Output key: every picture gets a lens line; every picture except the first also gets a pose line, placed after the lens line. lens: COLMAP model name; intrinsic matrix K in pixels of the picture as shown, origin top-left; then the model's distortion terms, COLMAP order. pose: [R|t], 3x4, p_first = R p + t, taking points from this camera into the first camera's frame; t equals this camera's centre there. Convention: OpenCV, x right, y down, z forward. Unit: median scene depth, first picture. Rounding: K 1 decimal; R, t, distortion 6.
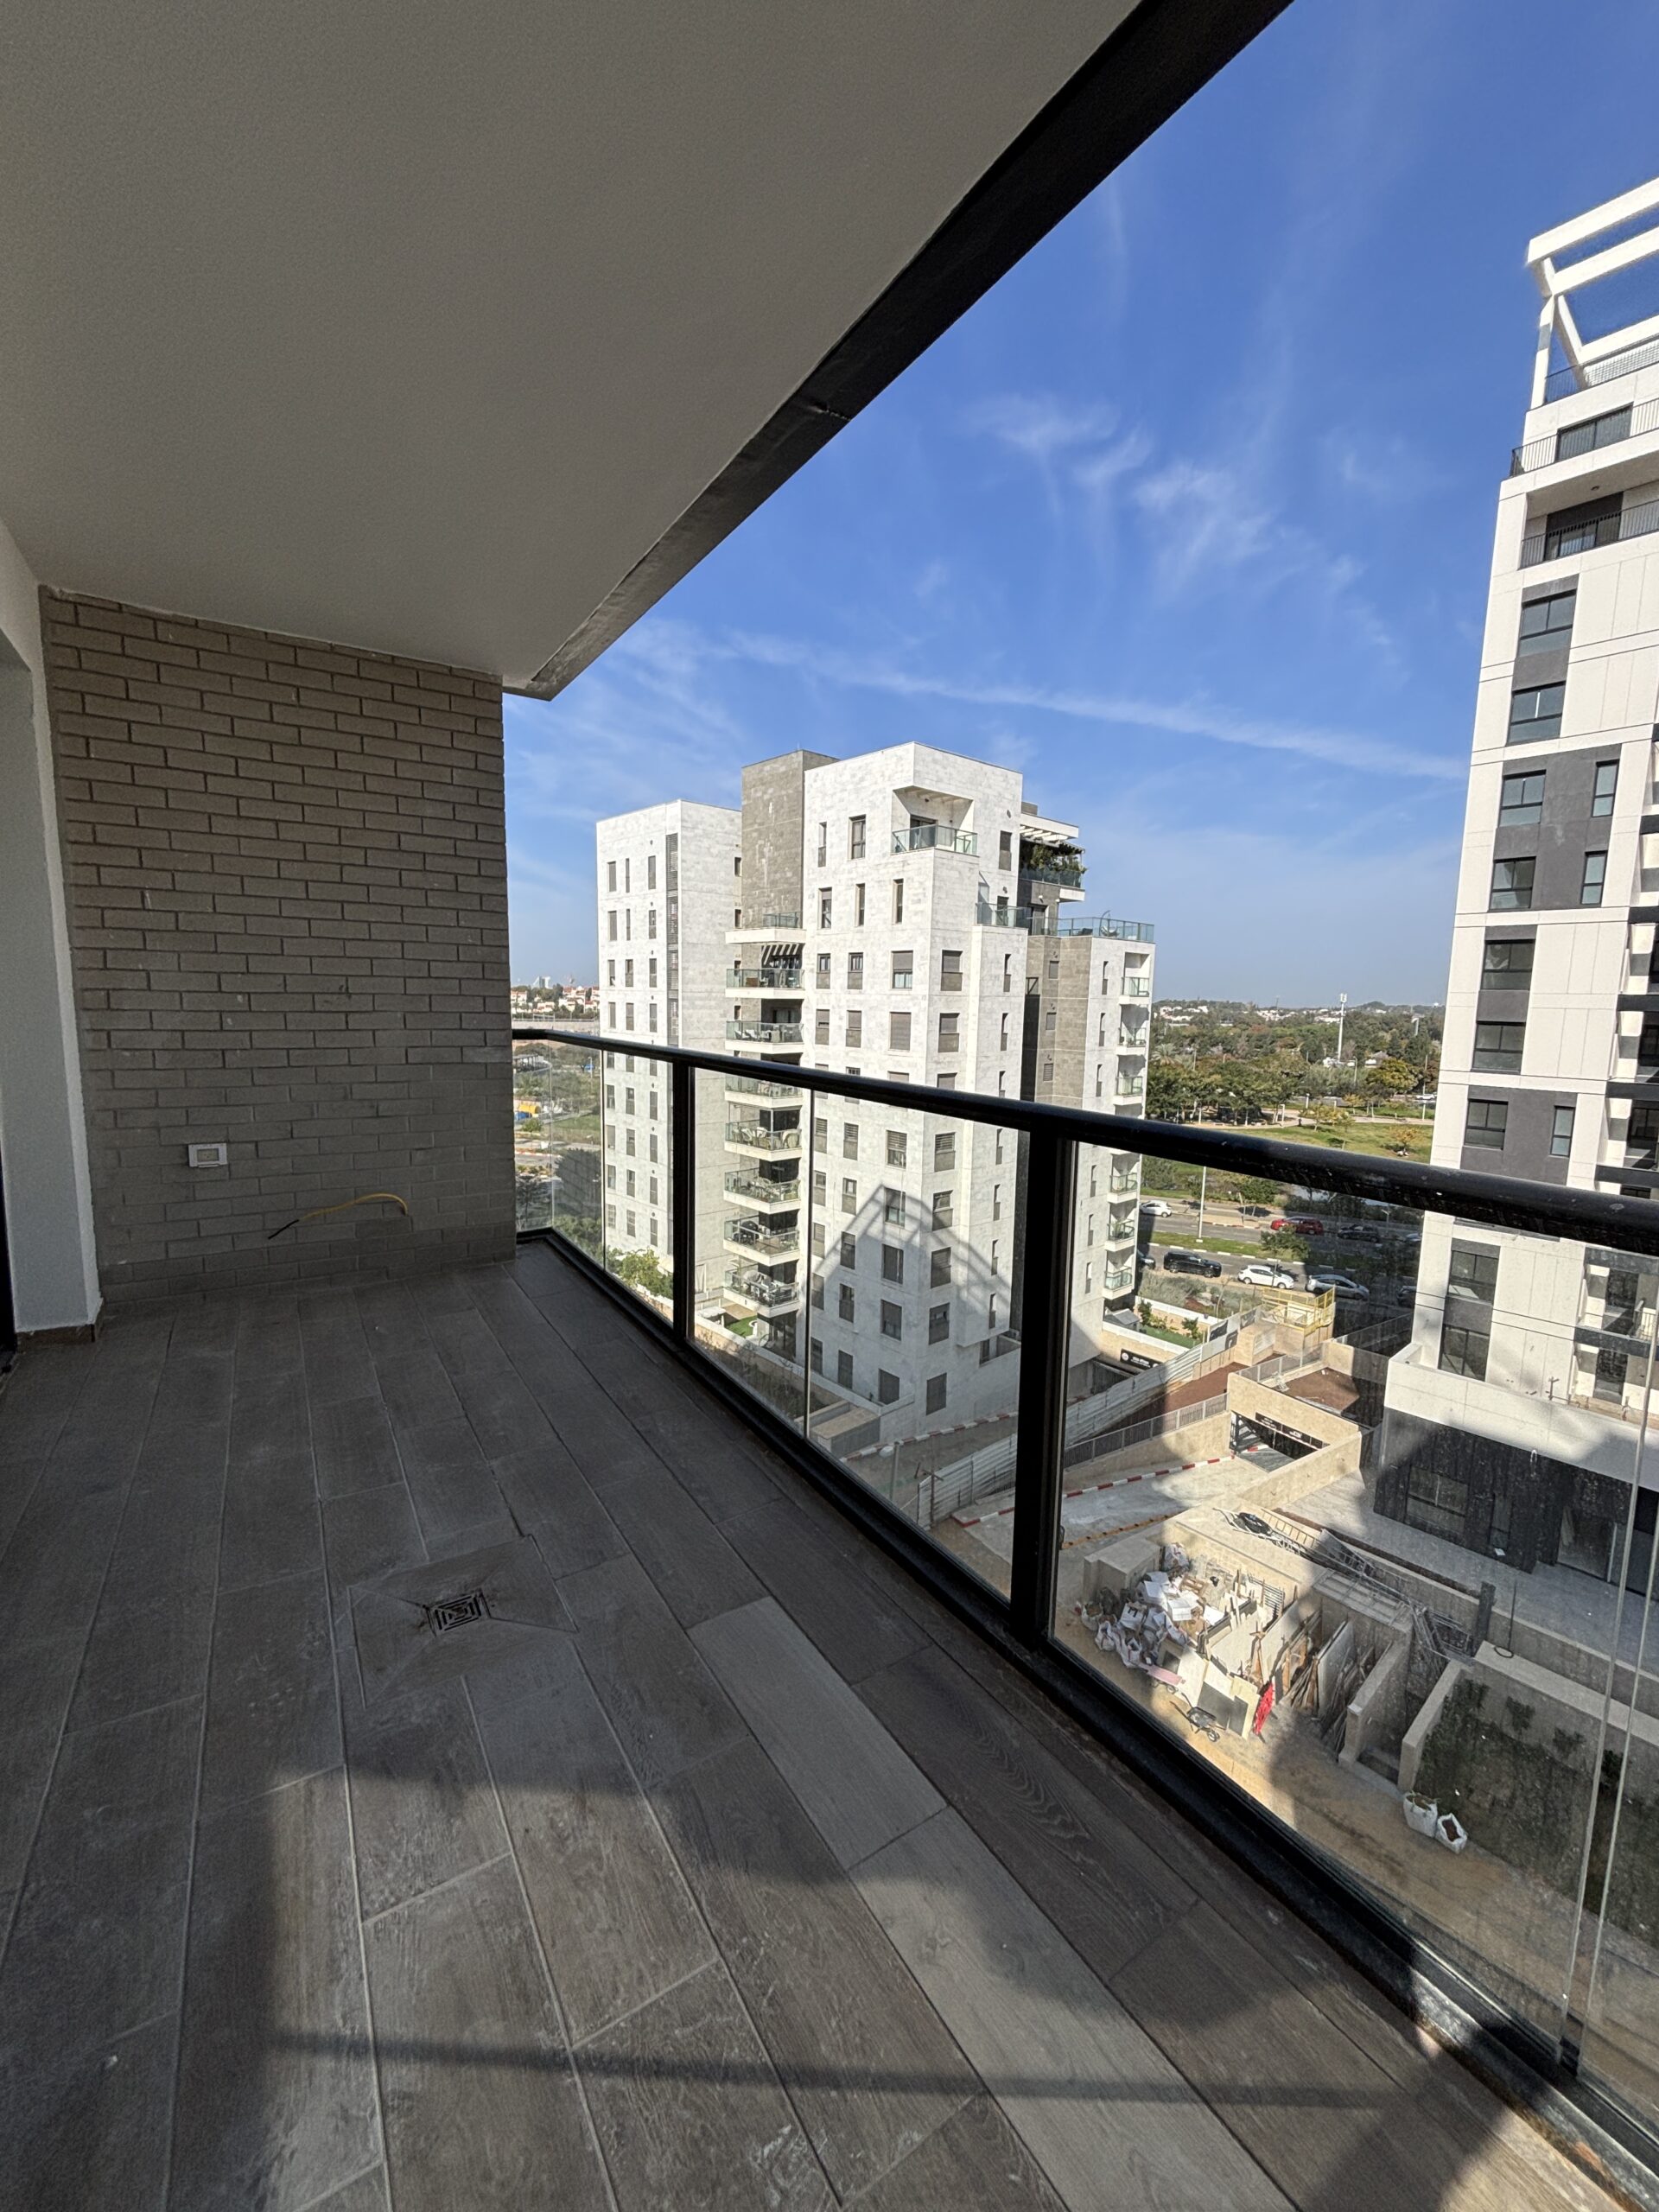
lens RADIAL K [[887.0, 0, 829.5], [0, 887.0, 1106.0], [0, 0, 1]] dist [0.006131, -0.012121]
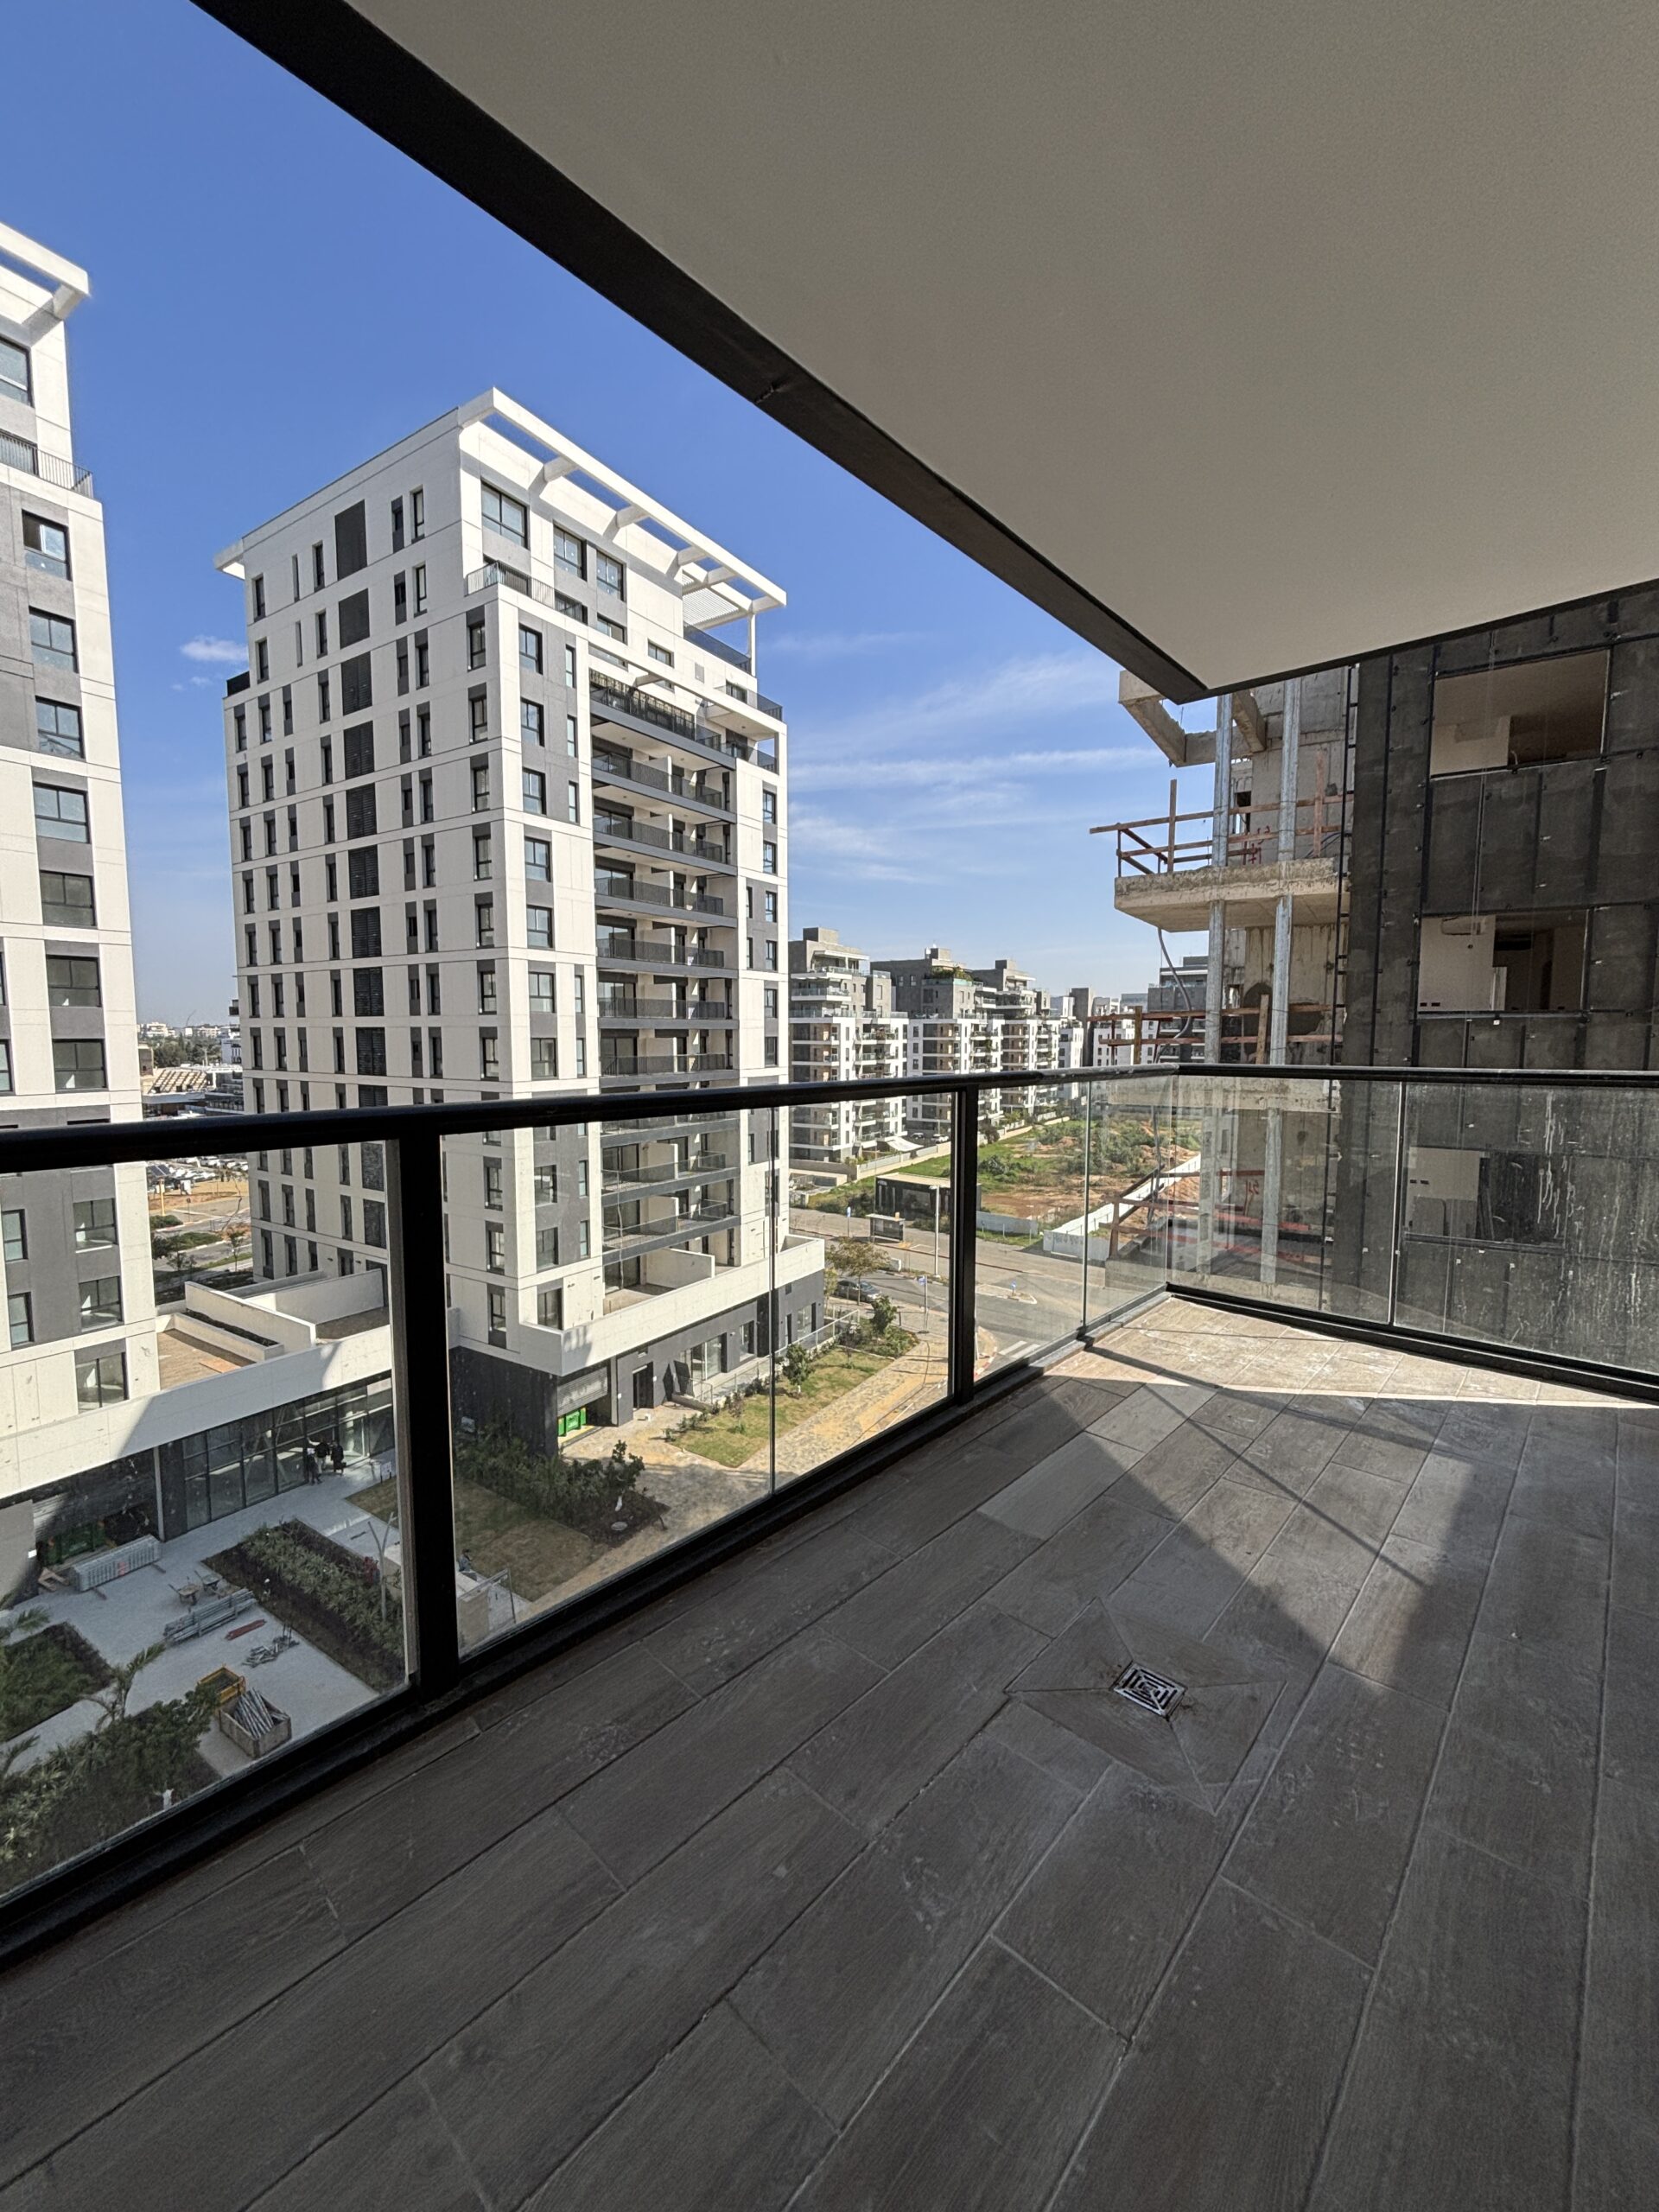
lens RADIAL K [[887.0, 0, 829.5], [0, 887.0, 1106.0], [0, 0, 1]] dist [0.006131, -0.012121]
pose [[-0.265610, -0.092596, 0.959623, -1.193113], [0.116418, 0.985012, 0.127269, -0.166904], [-0.957026, 0.145522, -0.250850, 1.518188]]
